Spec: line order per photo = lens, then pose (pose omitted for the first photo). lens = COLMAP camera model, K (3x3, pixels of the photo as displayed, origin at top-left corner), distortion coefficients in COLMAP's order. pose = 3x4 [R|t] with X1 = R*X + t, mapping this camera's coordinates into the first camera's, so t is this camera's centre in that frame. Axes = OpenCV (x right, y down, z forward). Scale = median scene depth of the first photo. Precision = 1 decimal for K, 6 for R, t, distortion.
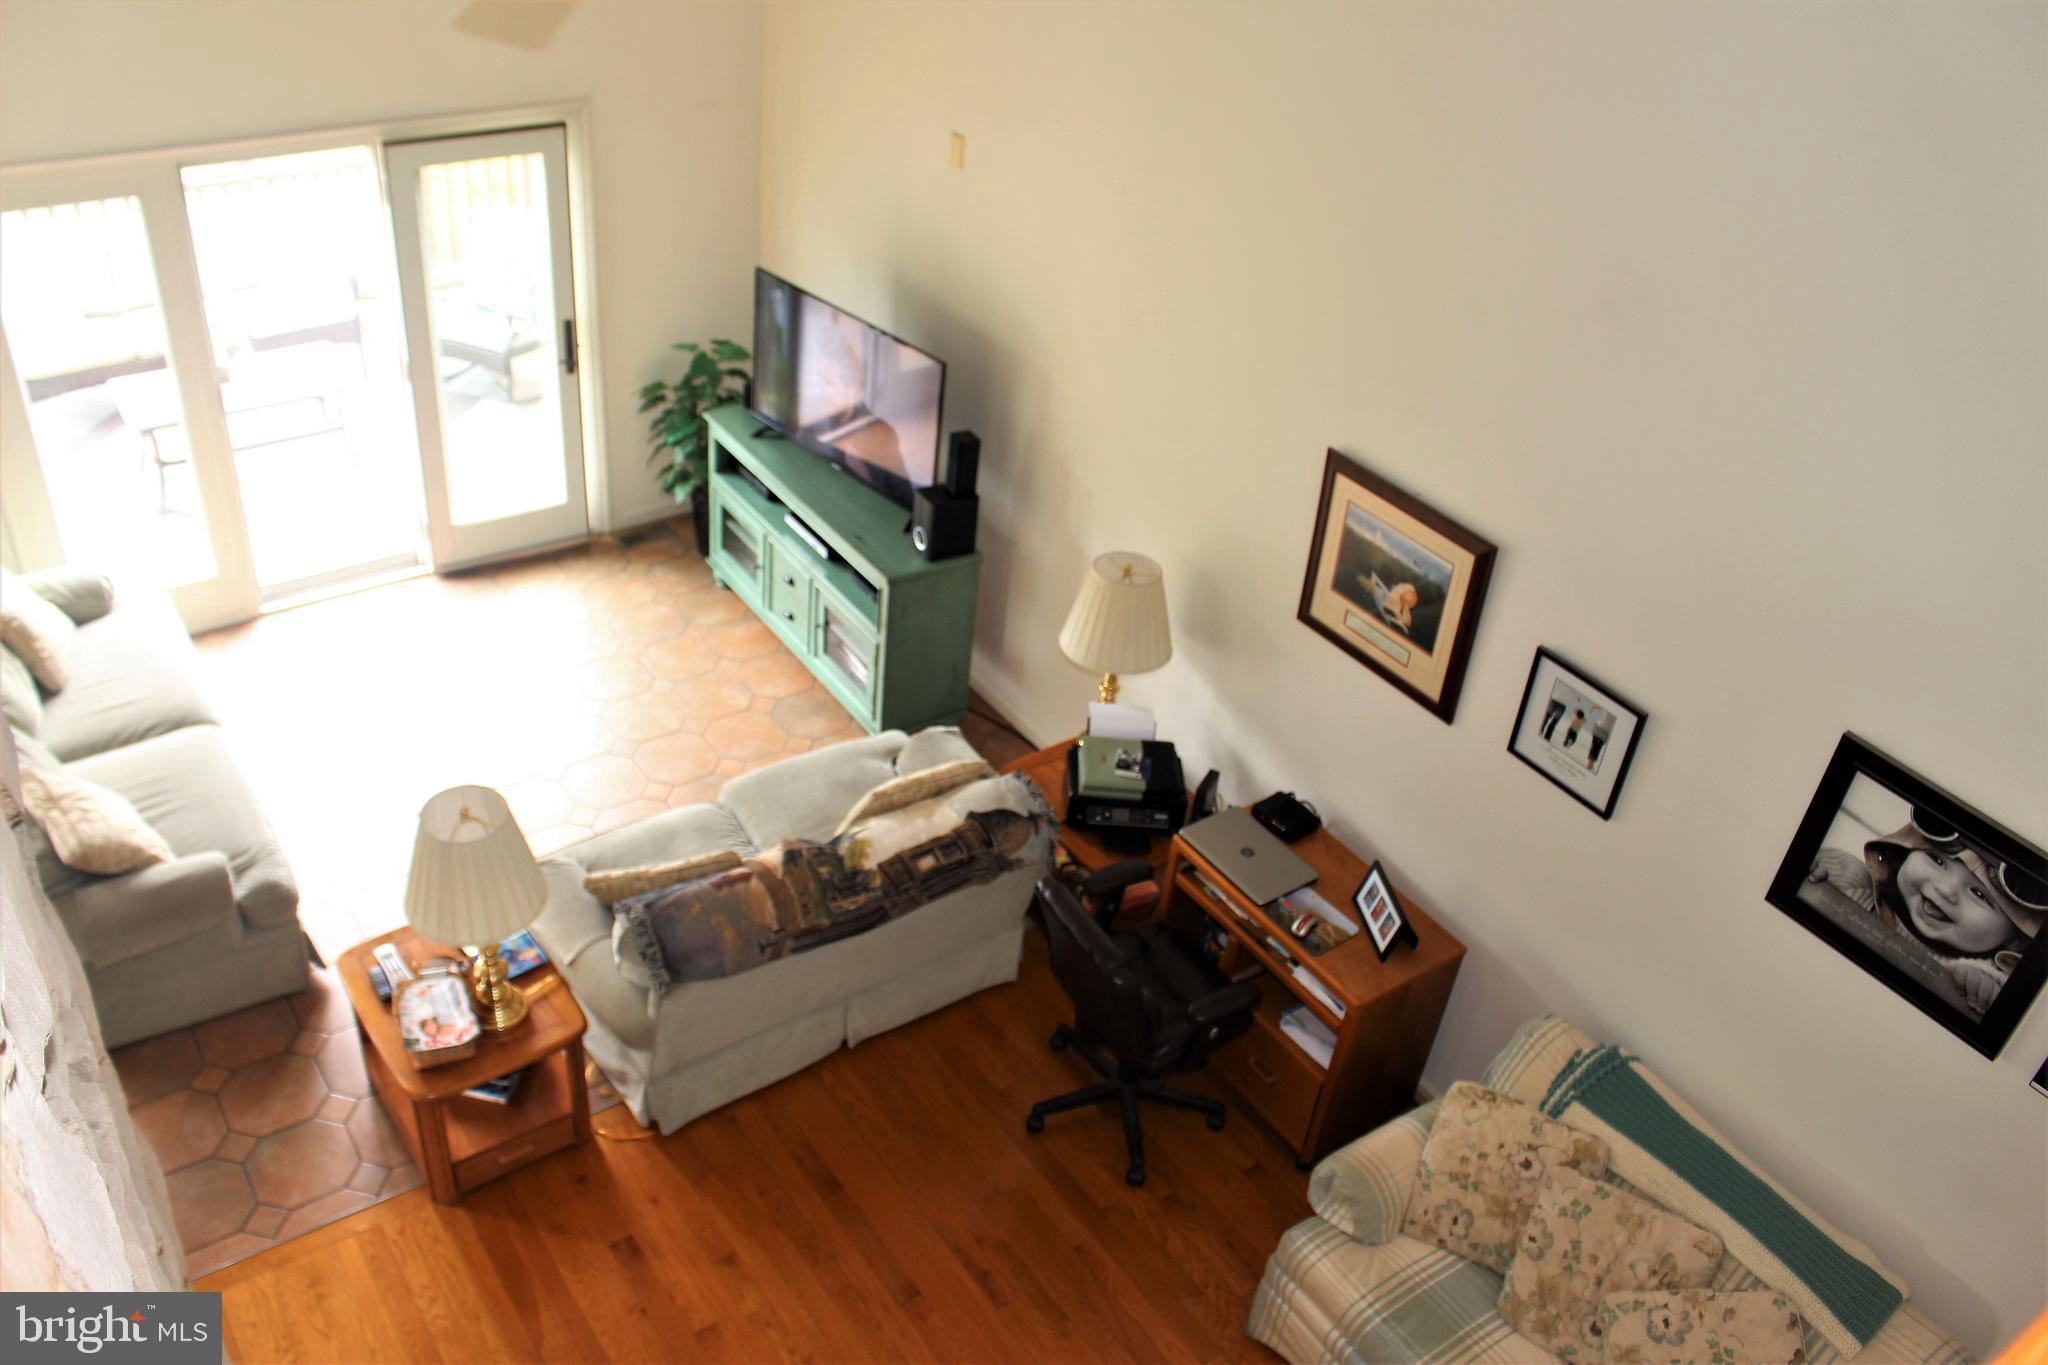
lens RADIAL K [[1651.9, 0, 1020.6], [0, 1651.9, 680.9], [0, 0, 1]] dist [-0.156951, 0.106961]
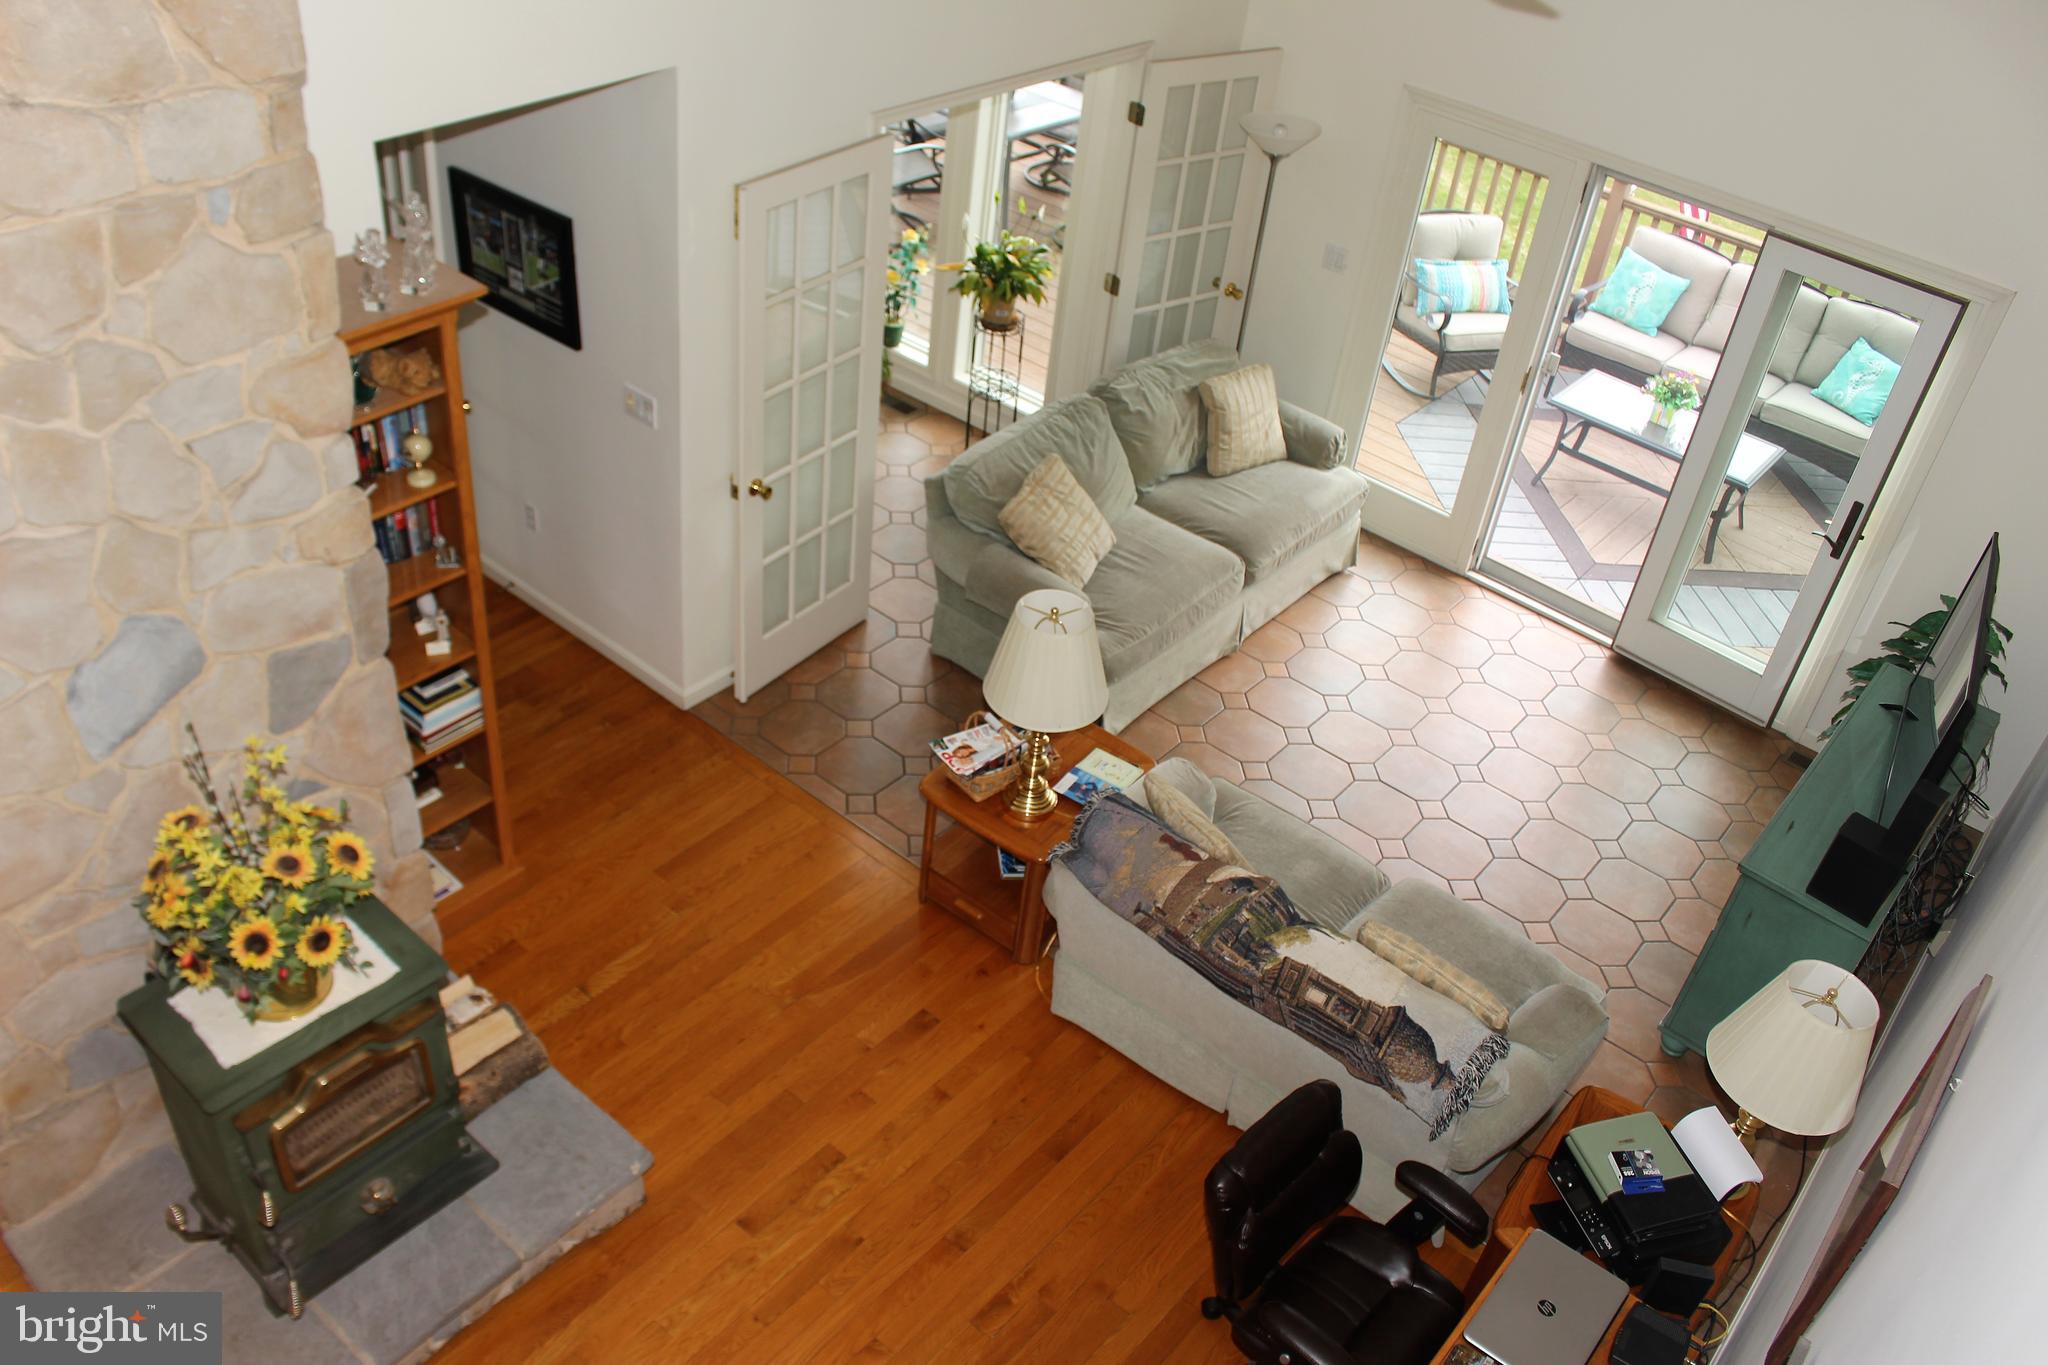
lens RADIAL K [[1651.9, 0, 1024.0], [0, 1651.9, 694.8], [0, 0, 1]] dist [-0.156951, 0.106961]
pose [[0.266168, 0.537047, -0.800460, 0.508087], [-0.613566, 0.734854, 0.289009, -0.164624], [0.743432, 0.414210, 0.525108, 0.333072]]
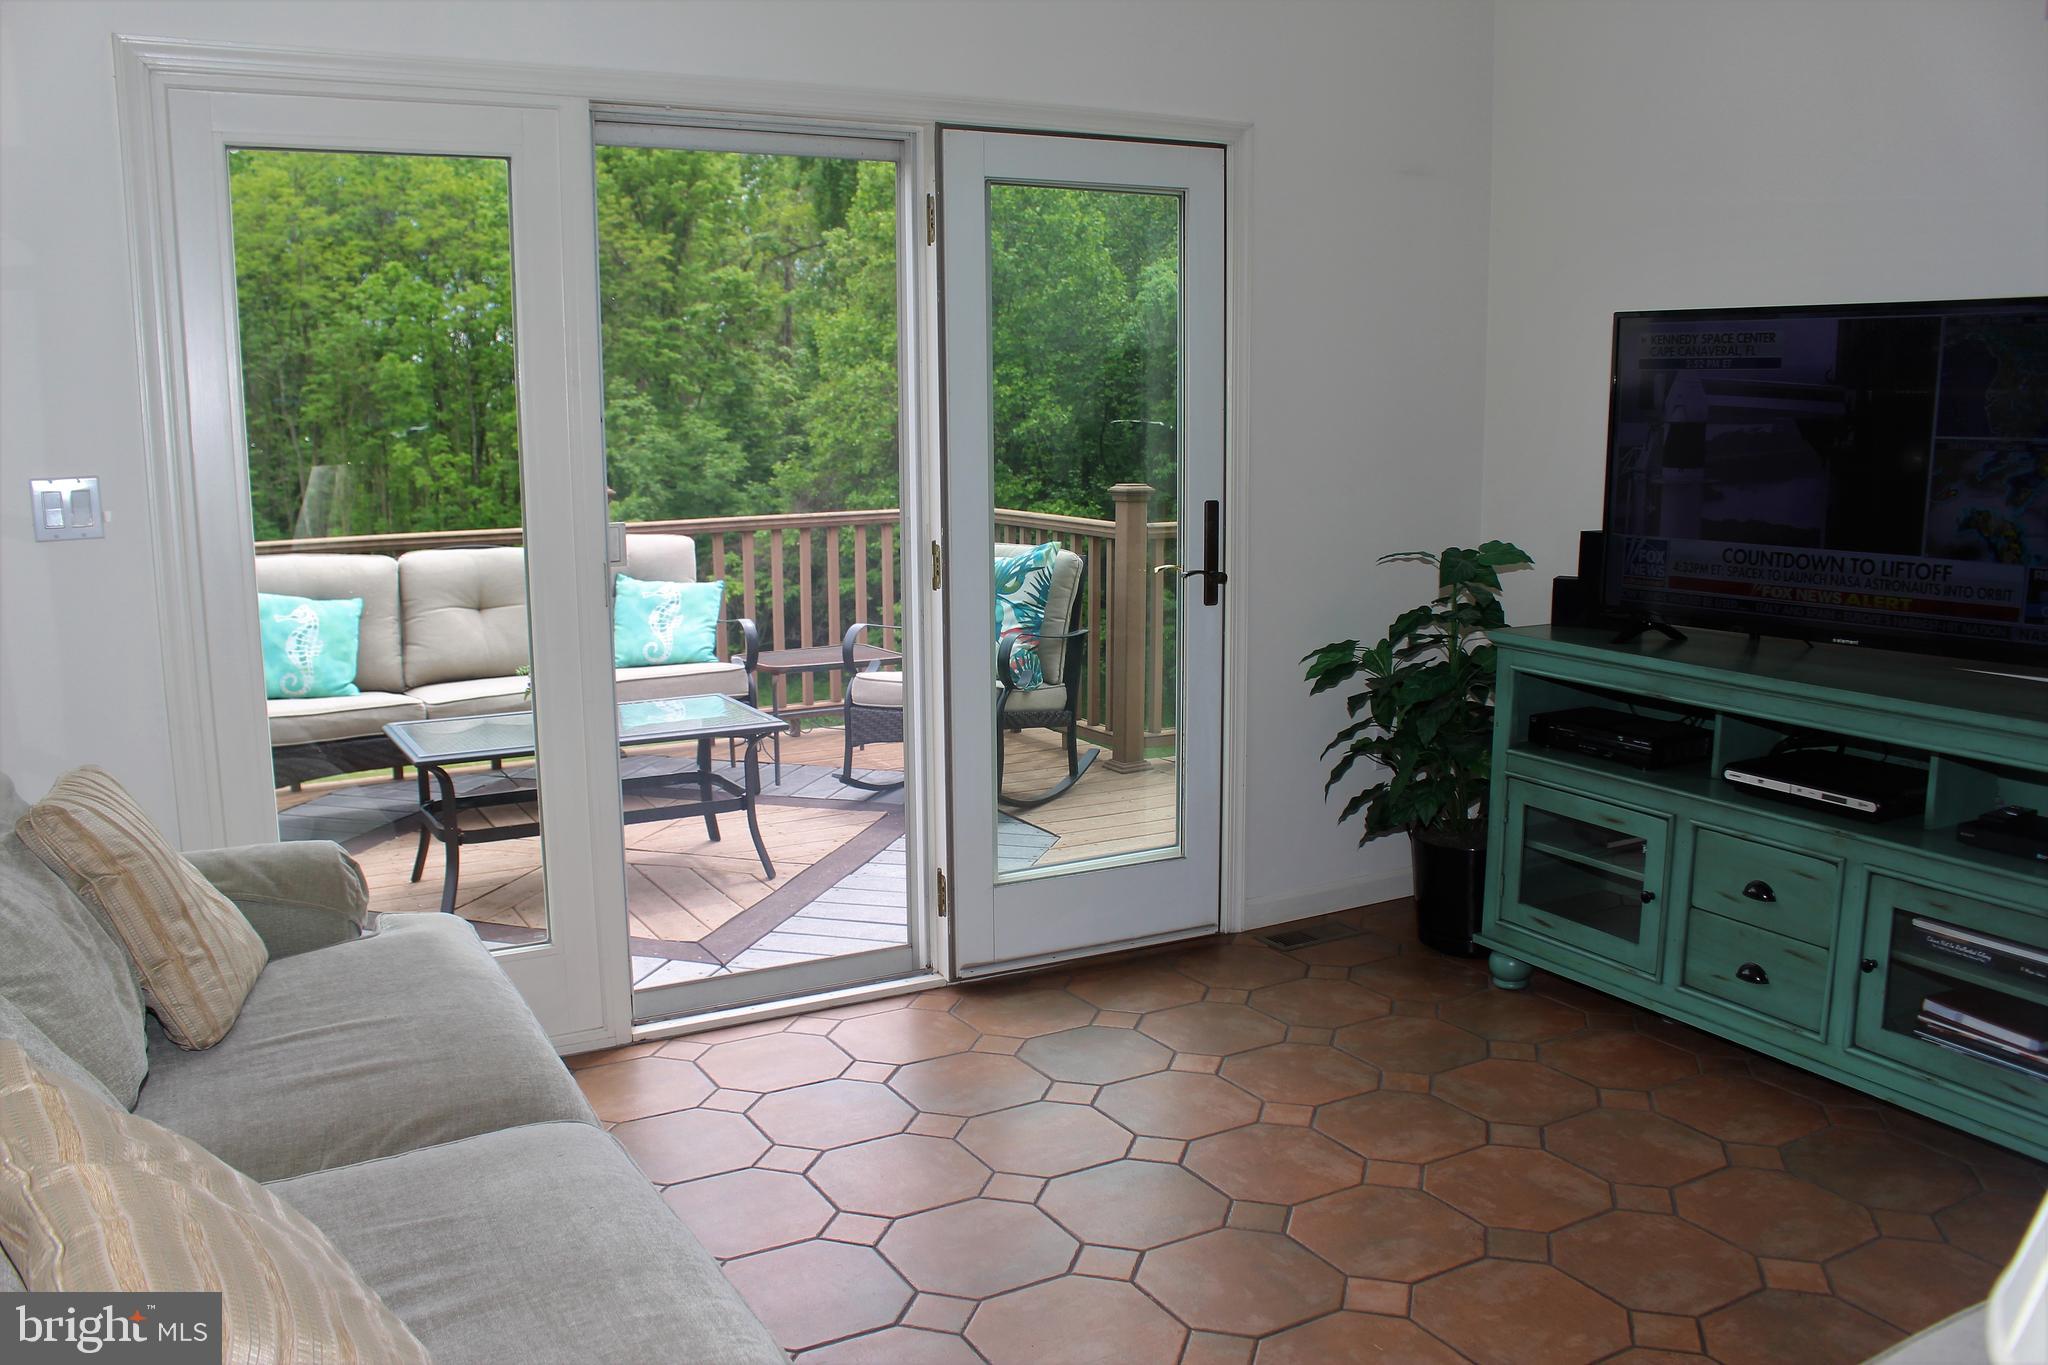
lens RADIAL K [[1651.9, 0, 1027.6], [0, 1651.9, 673.3], [0, 0, 1]] dist [-0.156951, 0.106961]
pose [[0.989500, -0.074423, -0.123898, -0.386593], [0.014445, 0.903867, -0.427570, 0.103970], [0.143808, 0.421291, 0.895452, 0.706746]]
